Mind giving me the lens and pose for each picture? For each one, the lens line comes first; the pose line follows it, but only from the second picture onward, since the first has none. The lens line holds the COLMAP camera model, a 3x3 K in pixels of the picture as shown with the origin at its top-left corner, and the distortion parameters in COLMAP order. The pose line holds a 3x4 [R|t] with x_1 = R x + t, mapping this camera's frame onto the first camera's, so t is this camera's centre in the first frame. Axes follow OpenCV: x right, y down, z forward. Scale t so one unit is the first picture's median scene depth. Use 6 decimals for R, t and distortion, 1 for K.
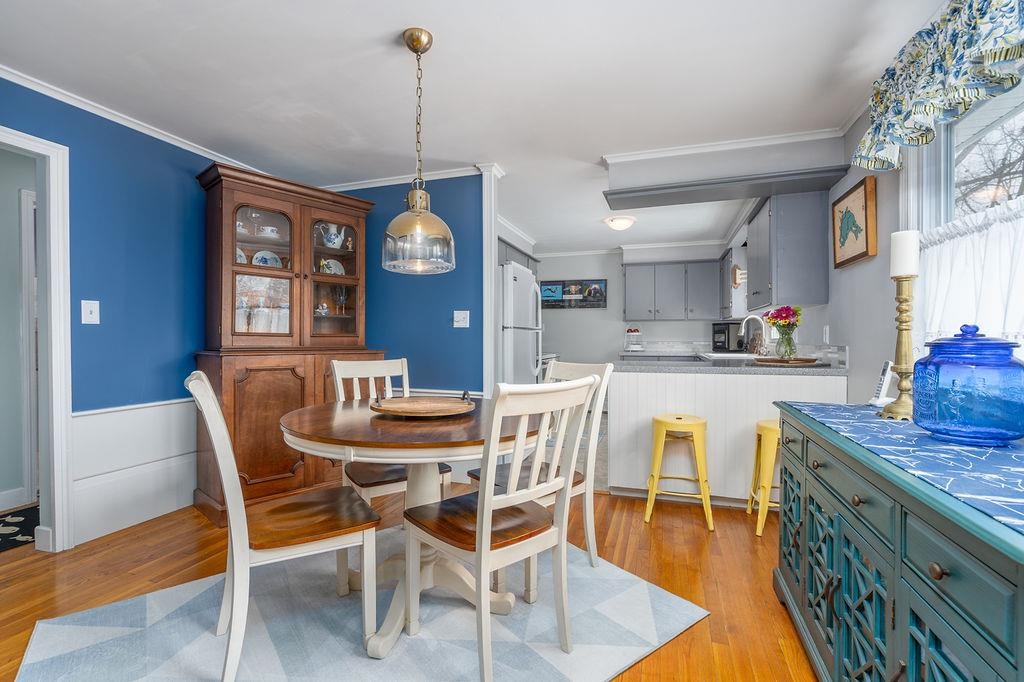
lens RADIAL K [[466.3, 0, 509.0], [0, 466.3, 337.1], [0, 0, 1]] dist [0.004183, 0.000624]
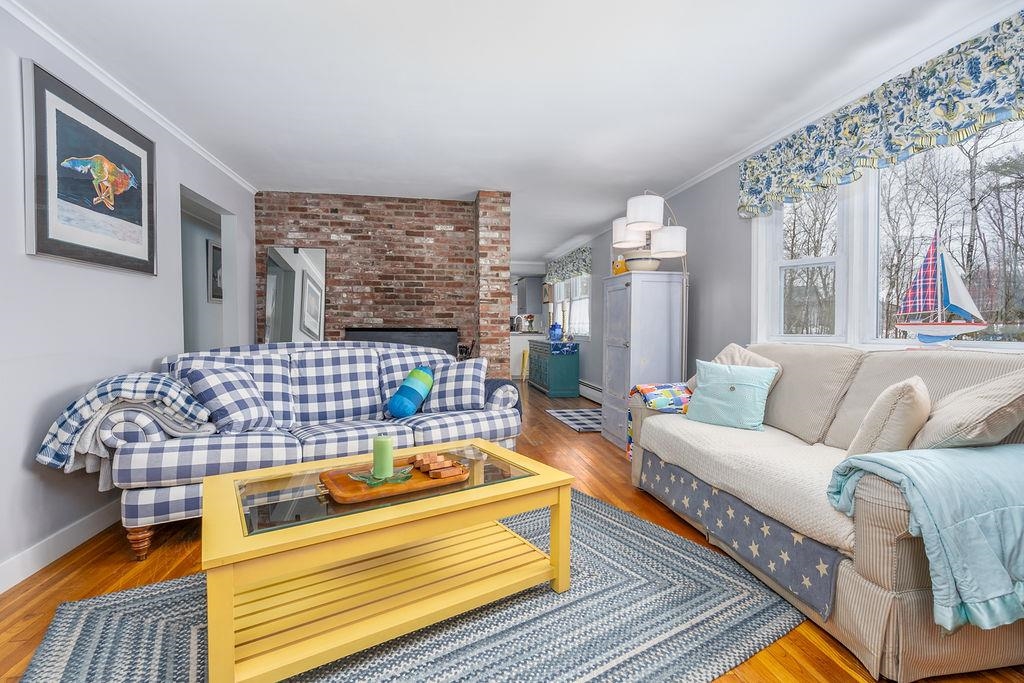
lens RADIAL K [[426.3, 0, 516.4], [0, 426.3, 335.9], [0, 0, 1]] dist [-0.000912, 0.000284]
pose [[0.876570, -0.009452, 0.481181, -0.834850], [-0.002254, 0.999716, 0.023743, 0.008596], [-0.481269, -0.021897, 0.876300, -1.407048]]
